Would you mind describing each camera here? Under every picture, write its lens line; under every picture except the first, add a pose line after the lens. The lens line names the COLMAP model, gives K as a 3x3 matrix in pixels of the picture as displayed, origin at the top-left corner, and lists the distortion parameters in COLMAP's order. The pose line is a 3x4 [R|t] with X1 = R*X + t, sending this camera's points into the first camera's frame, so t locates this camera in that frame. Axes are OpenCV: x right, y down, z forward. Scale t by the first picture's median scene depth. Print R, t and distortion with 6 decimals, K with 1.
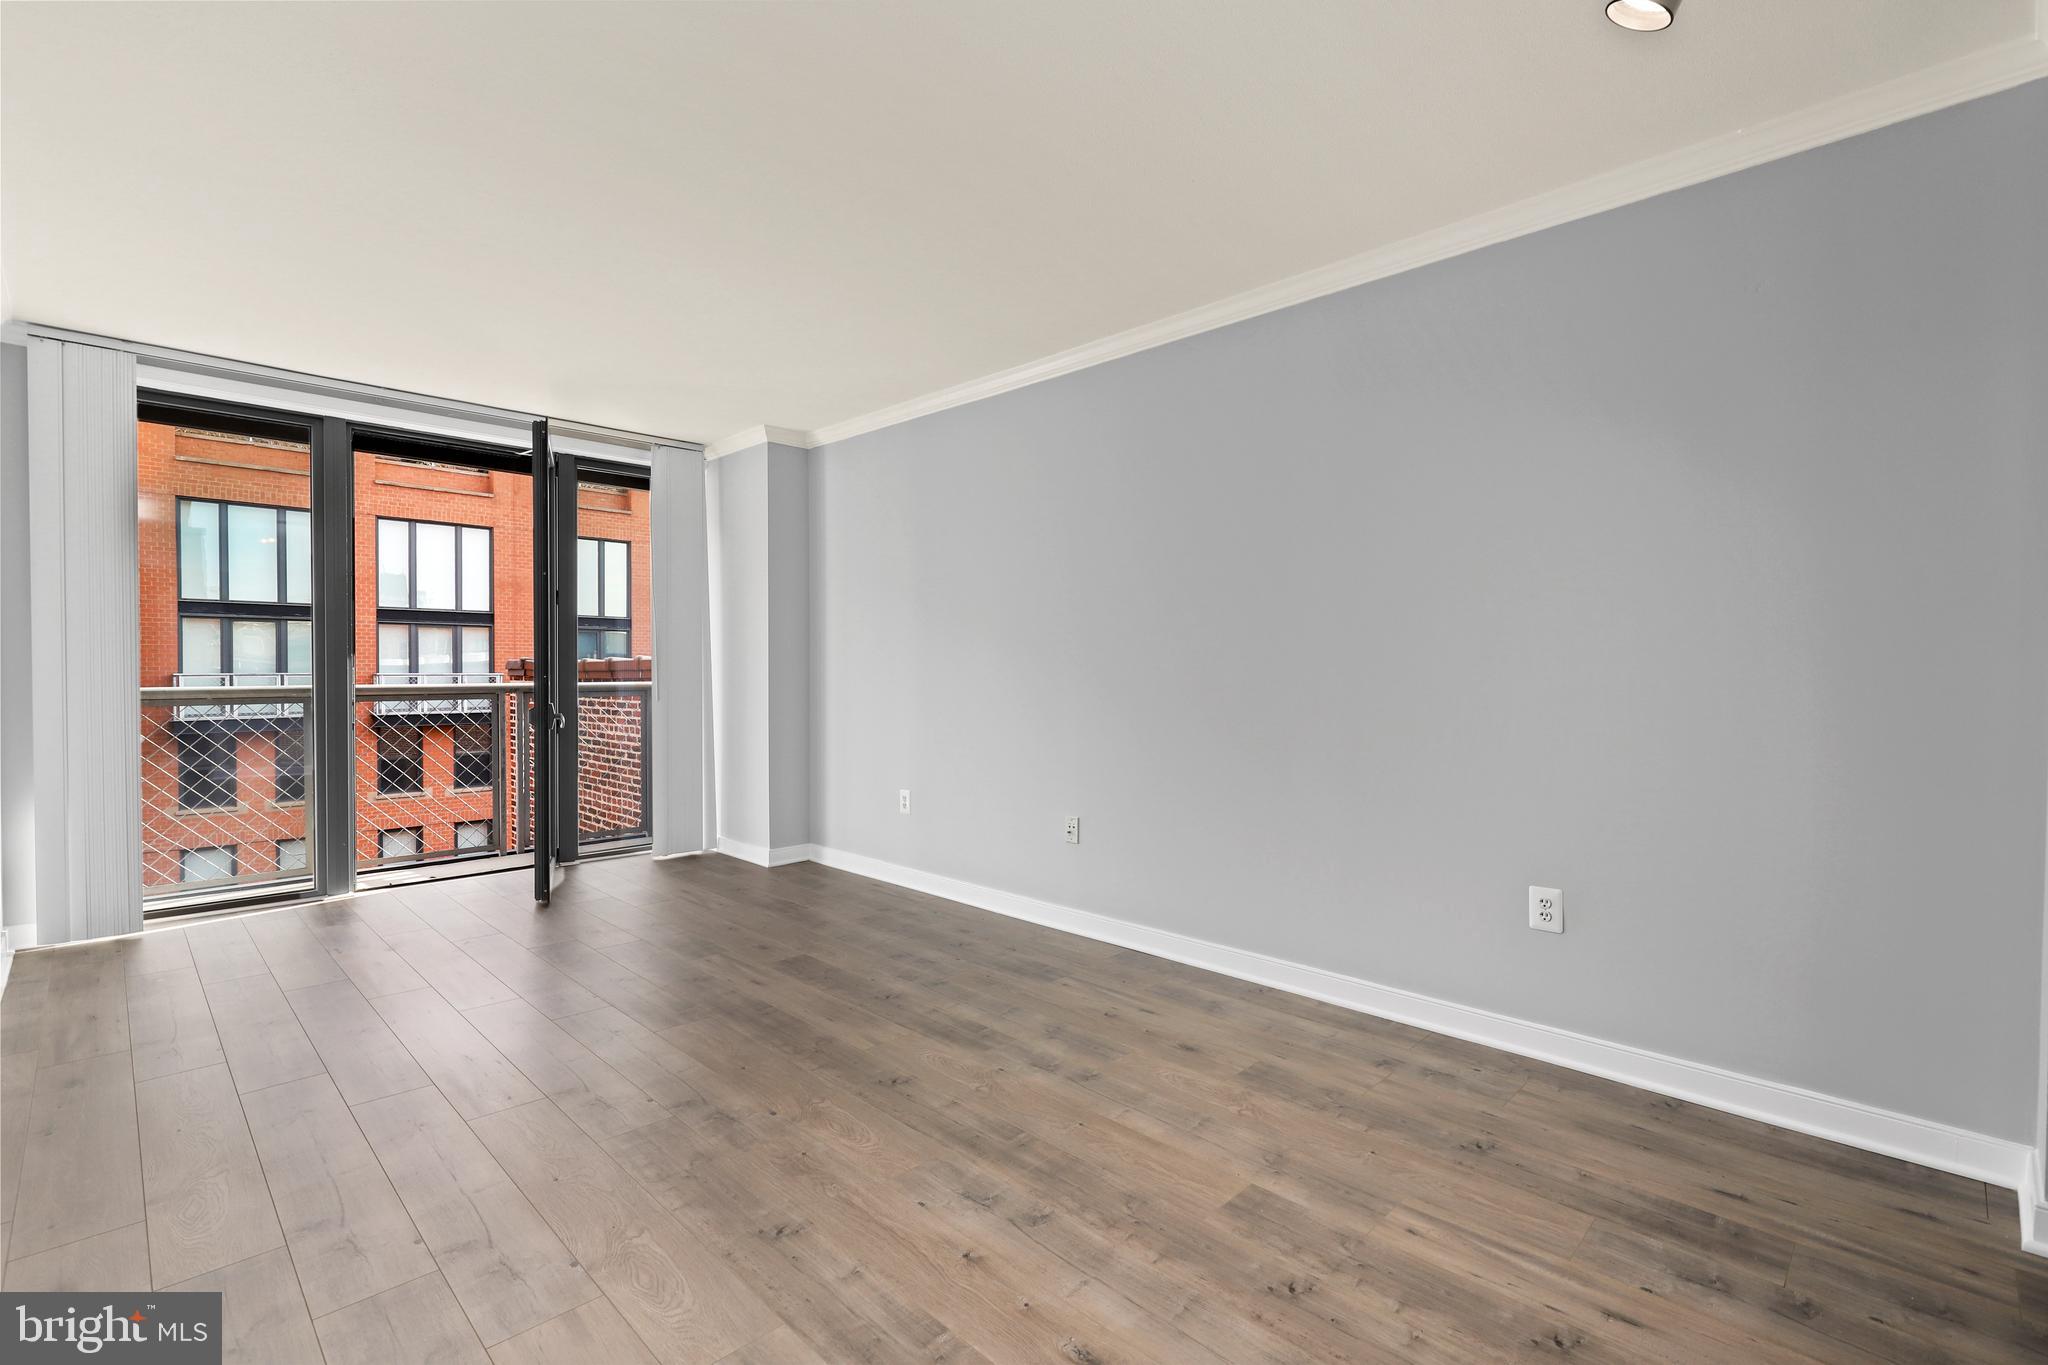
lens RADIAL K [[913.3, 0, 1024.0], [0, 913.3, 682.5], [0, 0, 1]] dist [0.001296, 0.001025]
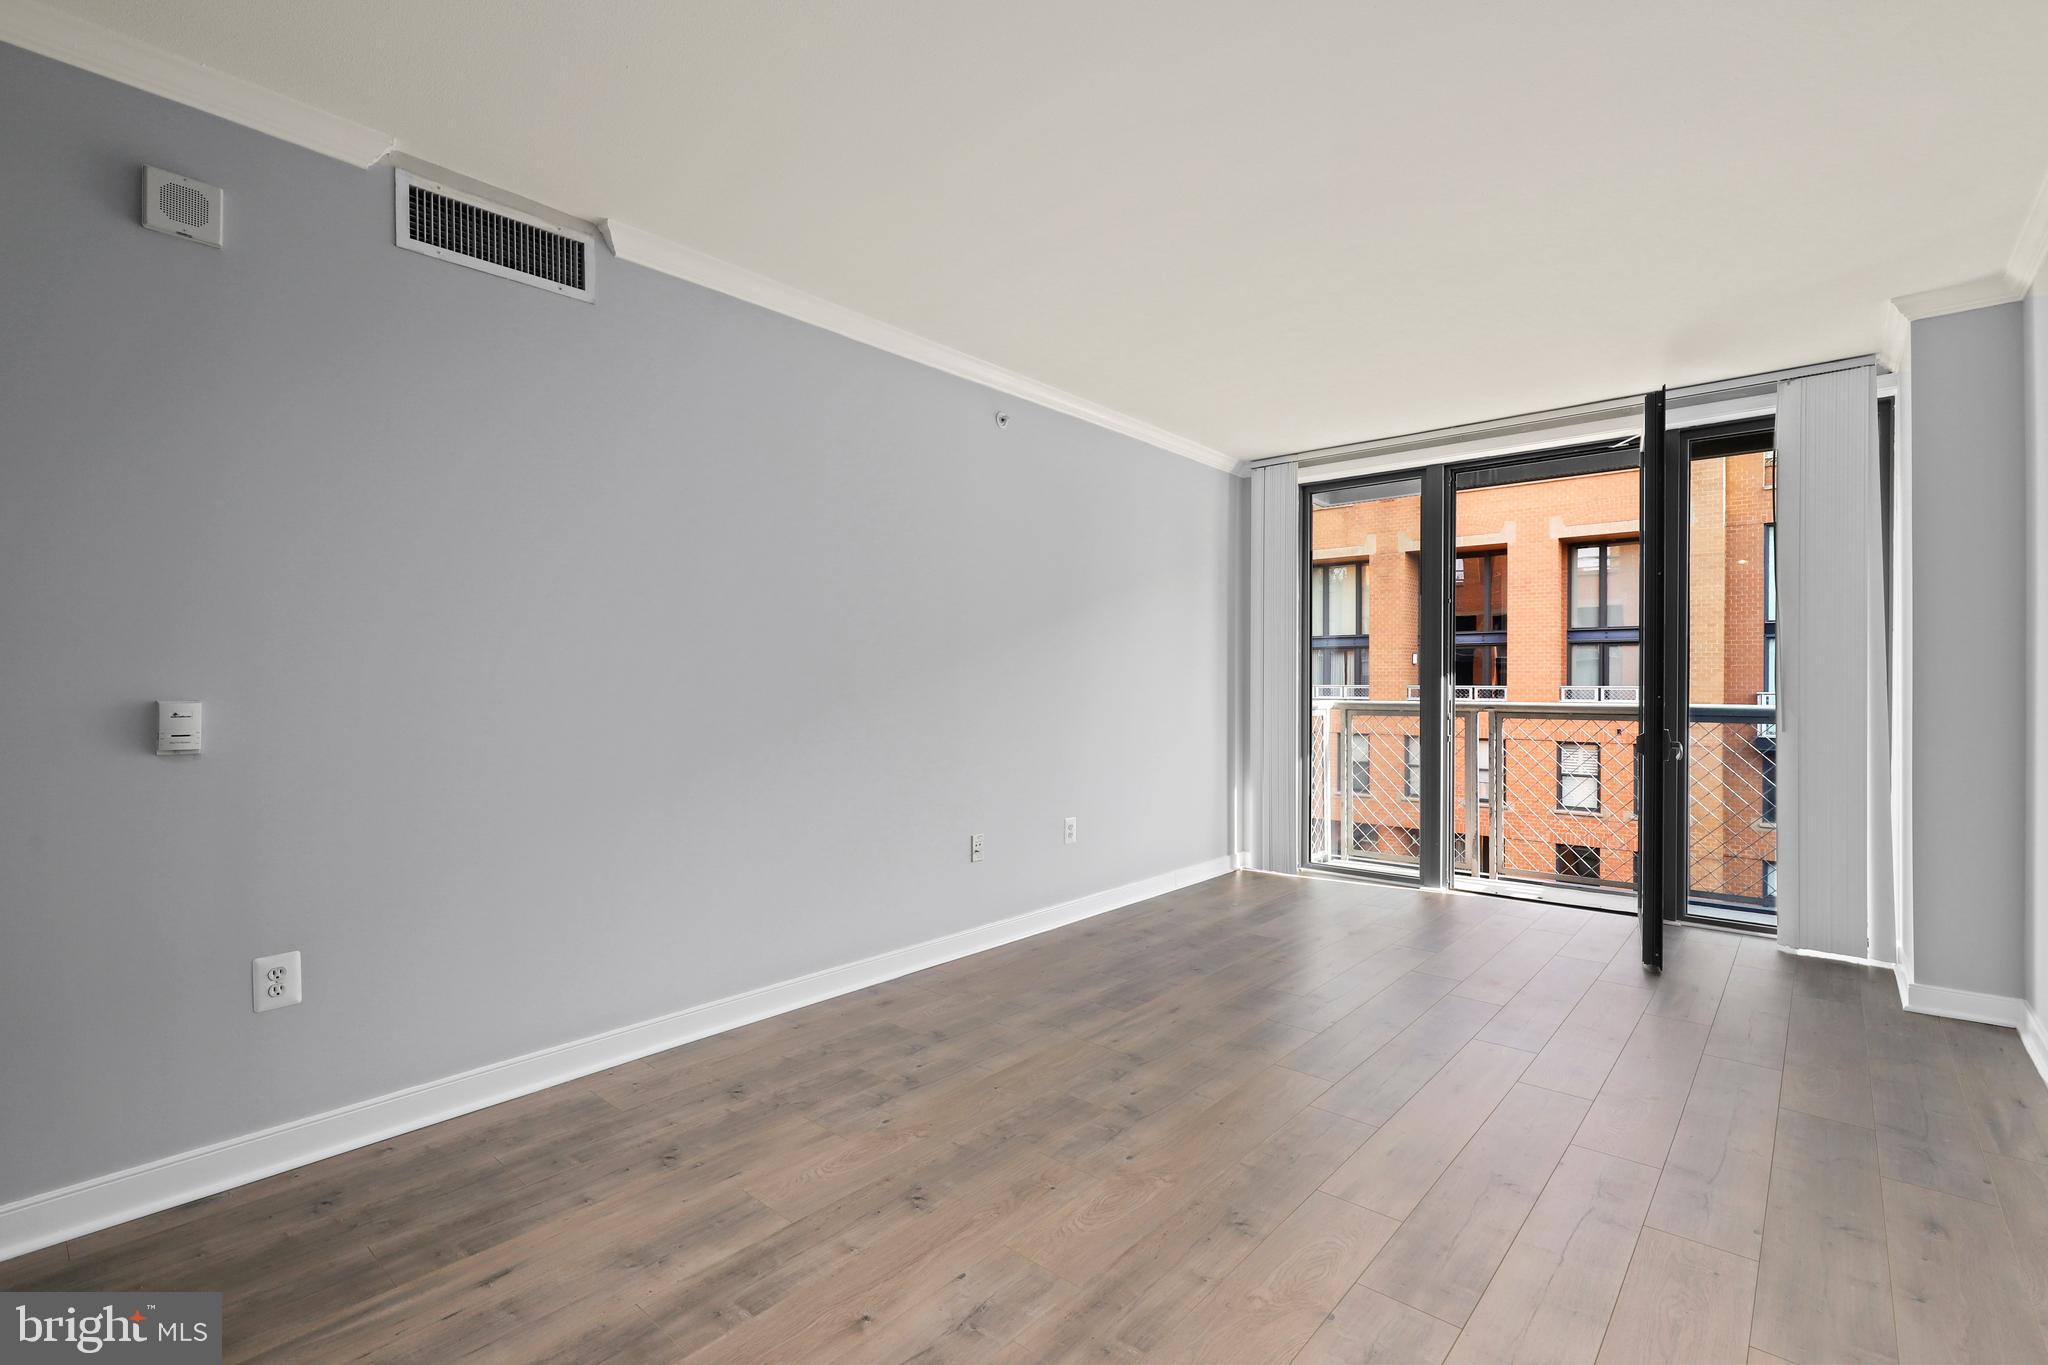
lens RADIAL K [[913.3, 0, 1024.0], [0, 913.3, 682.5], [0, 0, 1]] dist [0.001296, 0.001025]
pose [[0.077087, -0.002023, -0.997022, 0.301831], [-0.019172, 0.999810, -0.003511, -0.005828], [0.996840, 0.019386, 0.077034, 0.371553]]
